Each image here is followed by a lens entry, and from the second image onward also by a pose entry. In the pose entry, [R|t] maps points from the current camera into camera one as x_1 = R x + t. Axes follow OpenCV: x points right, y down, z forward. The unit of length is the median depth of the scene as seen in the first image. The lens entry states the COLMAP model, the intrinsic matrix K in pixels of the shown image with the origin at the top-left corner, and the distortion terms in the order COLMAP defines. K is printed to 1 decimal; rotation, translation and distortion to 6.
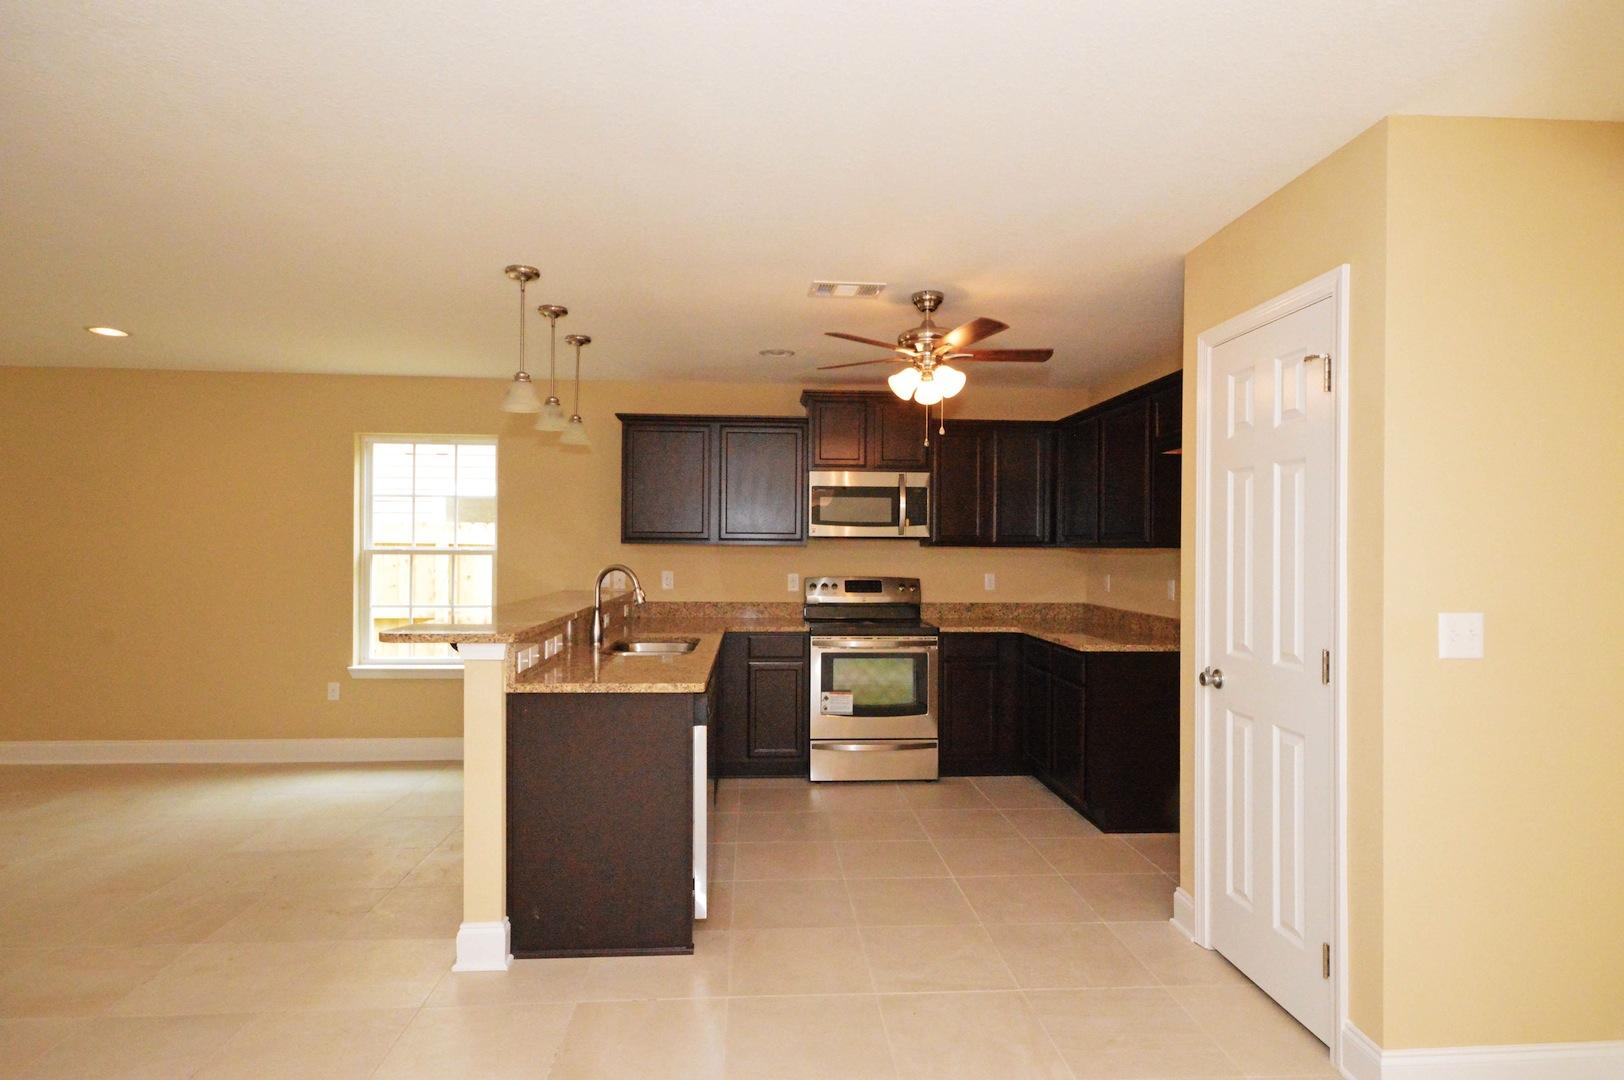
lens RADIAL K [[860.2, 0, 812.0], [0, 860.2, 540.0], [0, 0, 1]] dist [0.005237, 0.001588]
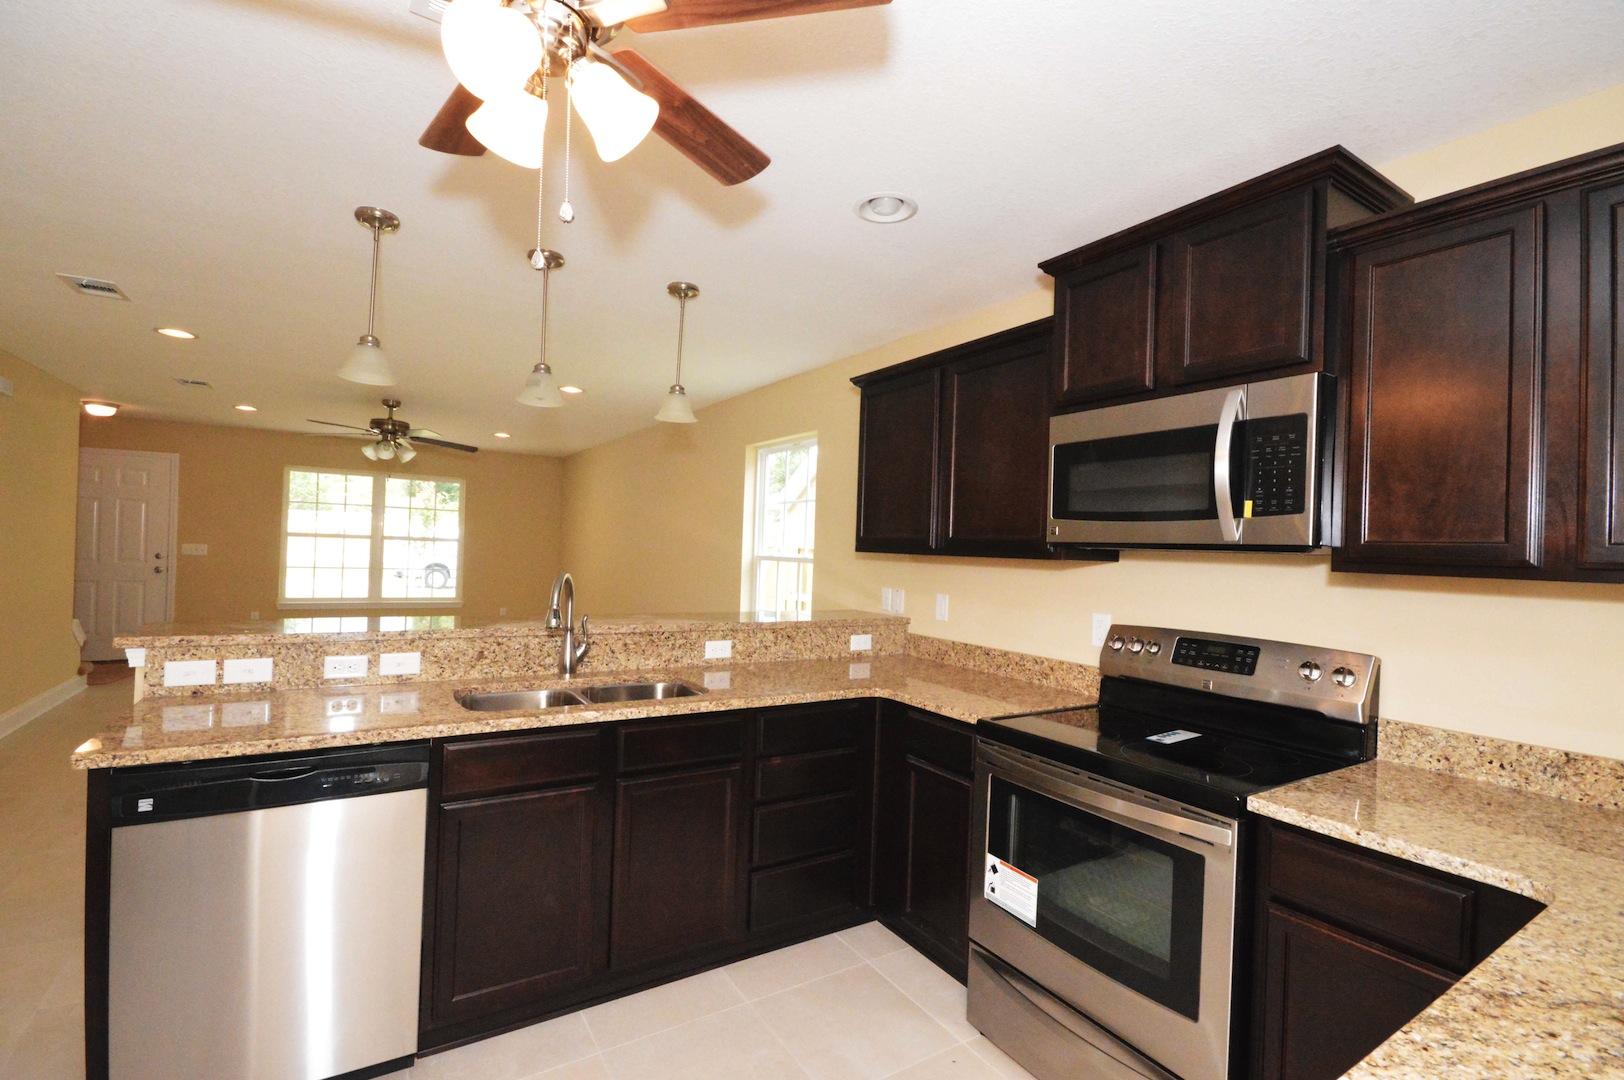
lens RADIAL K [[742.9, 0, 794.0], [0, 742.9, 533.3], [0, 0, 1]] dist [-0.000611, -0.000253]
pose [[0.469118, -0.004443, -0.883124, 0.319805], [-0.022594, 0.999600, -0.017031, 0.000945], [0.882846, 0.027943, 0.468830, 0.652466]]
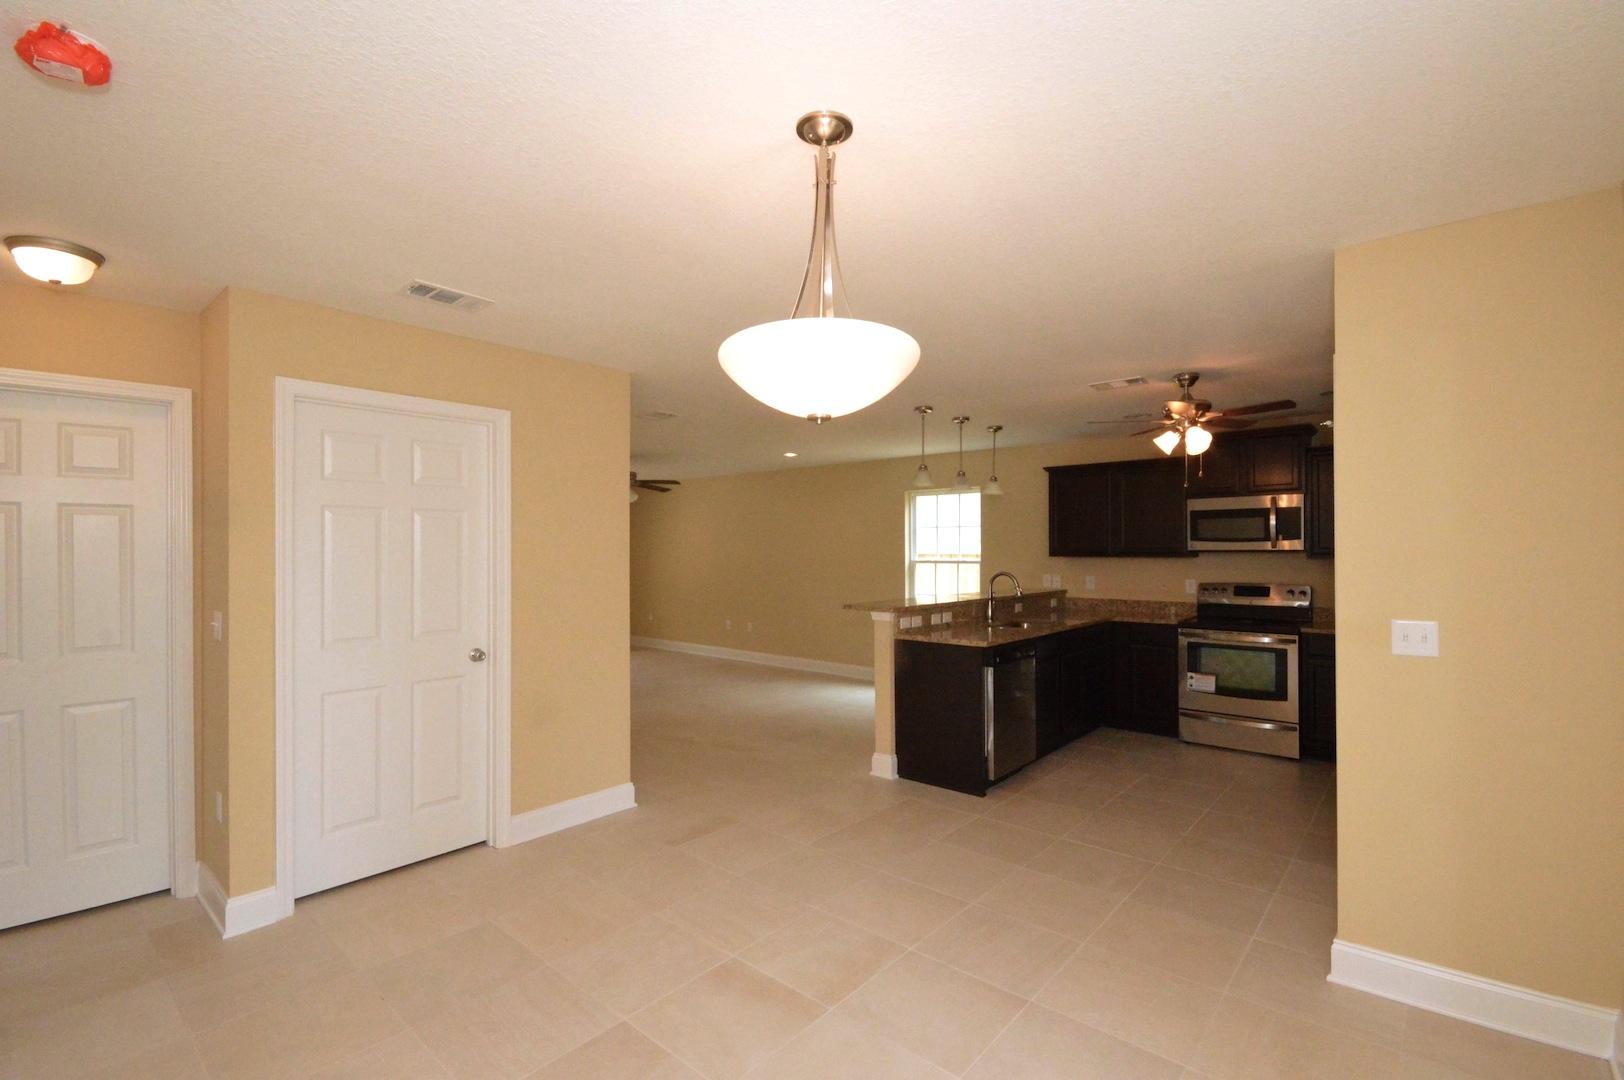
lens RADIAL K [[726.7, 0, 812.8], [0, 726.7, 542.4], [0, 0, 1]] dist [-0.001780, -0.000712]
pose [[0.713311, -0.017328, -0.700634, 0.352770], [0.014166, 0.999847, -0.010306, -0.012786], [0.700705, -0.002573, 0.713447, -0.153787]]
